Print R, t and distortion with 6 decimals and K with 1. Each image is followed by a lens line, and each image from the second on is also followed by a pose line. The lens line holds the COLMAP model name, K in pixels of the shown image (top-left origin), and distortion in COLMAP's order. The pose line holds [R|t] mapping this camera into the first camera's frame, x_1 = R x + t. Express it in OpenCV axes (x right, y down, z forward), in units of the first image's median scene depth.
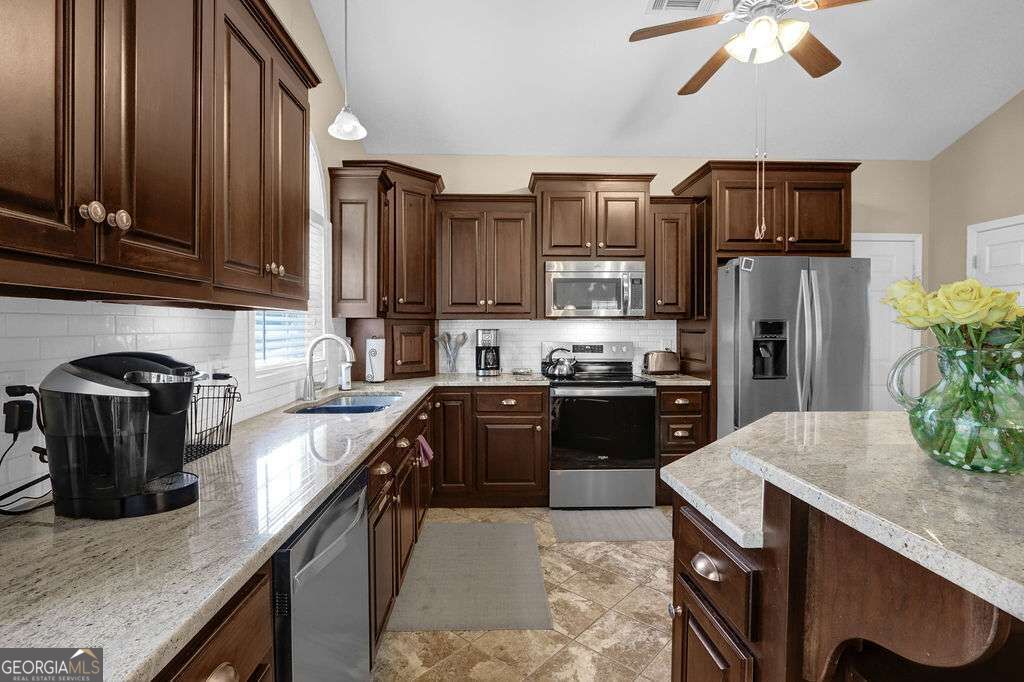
lens RADIAL K [[481.2, 0, 505.3], [0, 481.2, 335.9], [0, 0, 1]] dist [-0.020111, 0.005937]
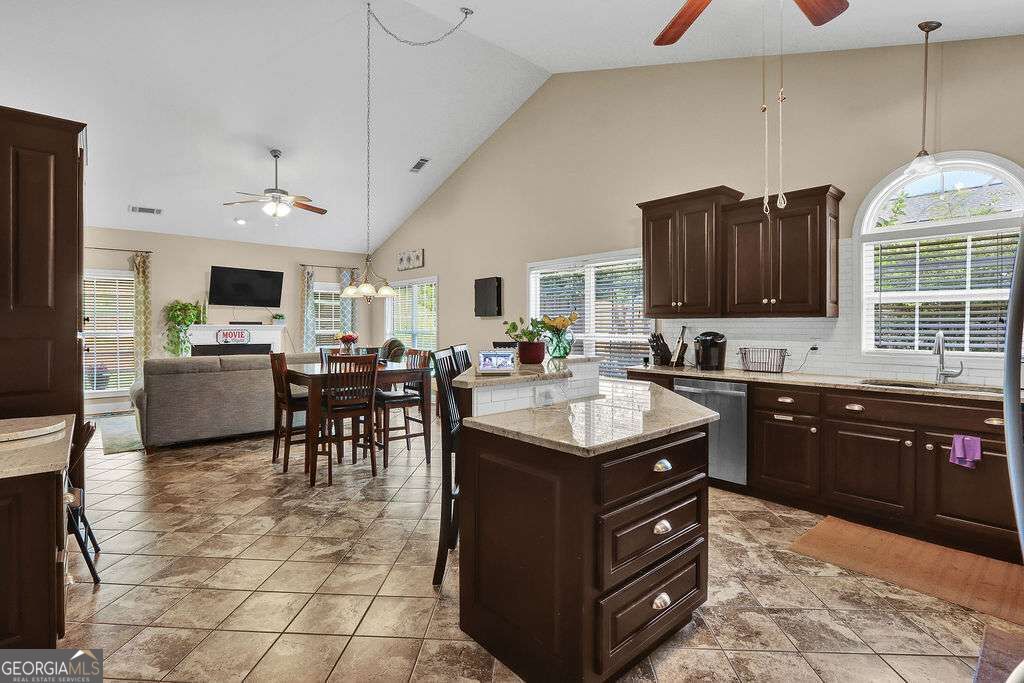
lens RADIAL K [[481.2, 0, 505.3], [0, 481.2, 336.4], [0, 0, 1]] dist [-0.020111, 0.005937]
pose [[-0.772659, 0.013234, -0.634683, 0.932736], [-0.011974, 0.999301, 0.035414, -0.013106], [0.634708, 0.034962, -0.771961, 0.910941]]
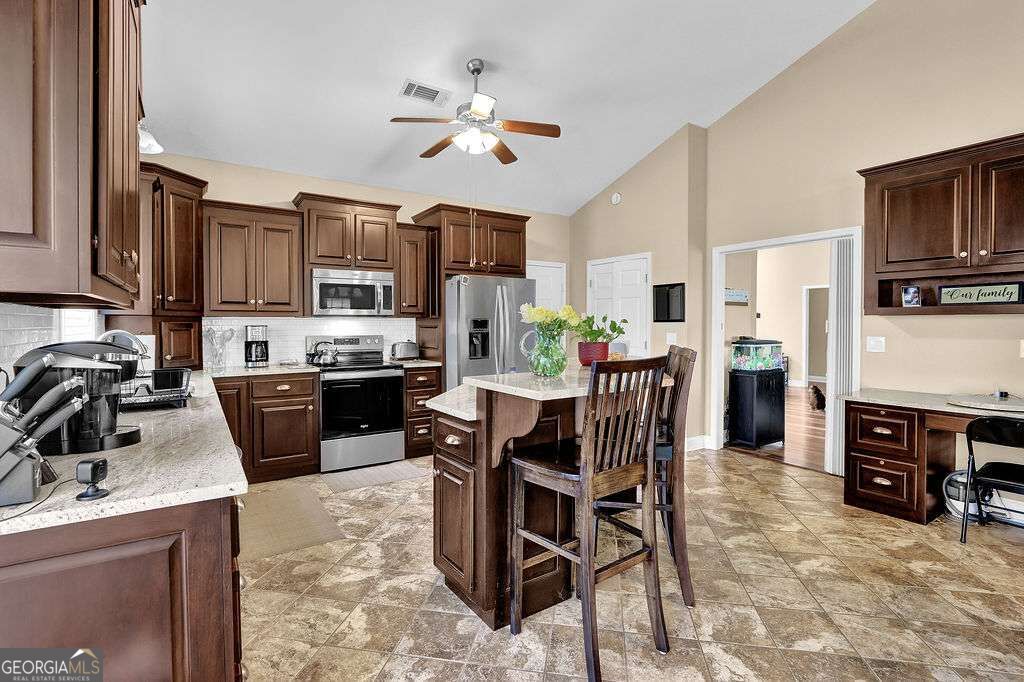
lens RADIAL K [[481.2, 0, 505.3], [0, 481.2, 335.9], [0, 0, 1]] dist [-0.020111, 0.005937]
pose [[0.848912, -0.013369, 0.528365, -0.144097], [0.009368, 0.999904, 0.010249, 0.004693], [-0.528451, -0.003751, 0.848955, -0.267290]]
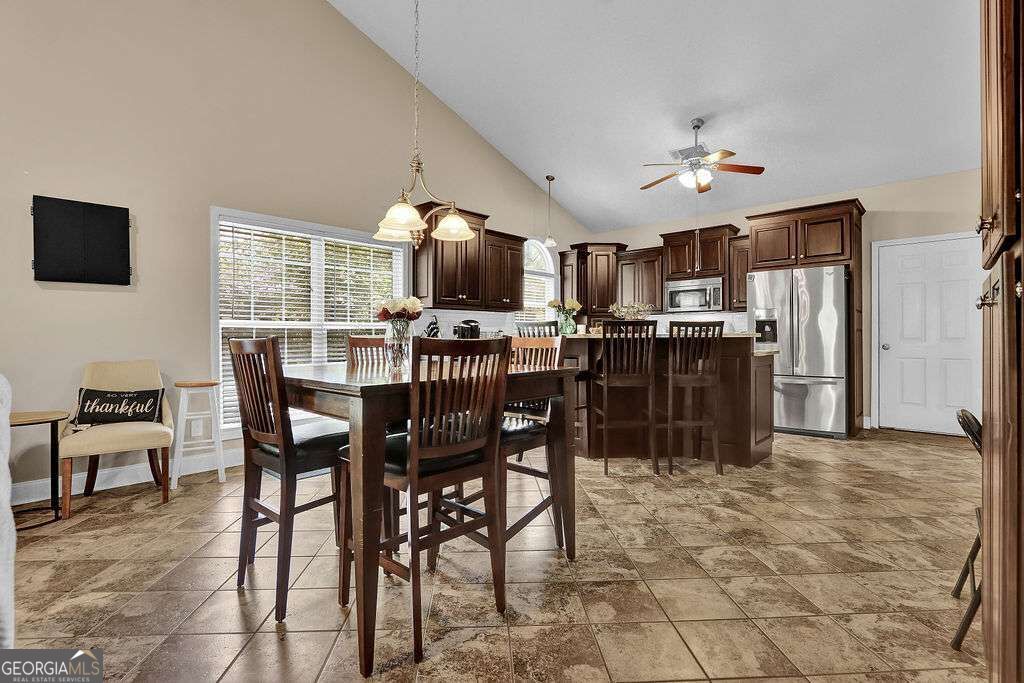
lens RADIAL K [[481.2, 0, 505.3], [0, 481.2, 336.4], [0, 0, 1]] dist [-0.020111, 0.005937]
pose [[0.714653, -0.002172, -0.699476, 0.970952], [-0.010110, 0.999859, -0.013435, 0.086849], [0.699406, 0.016673, 0.714530, -0.762505]]
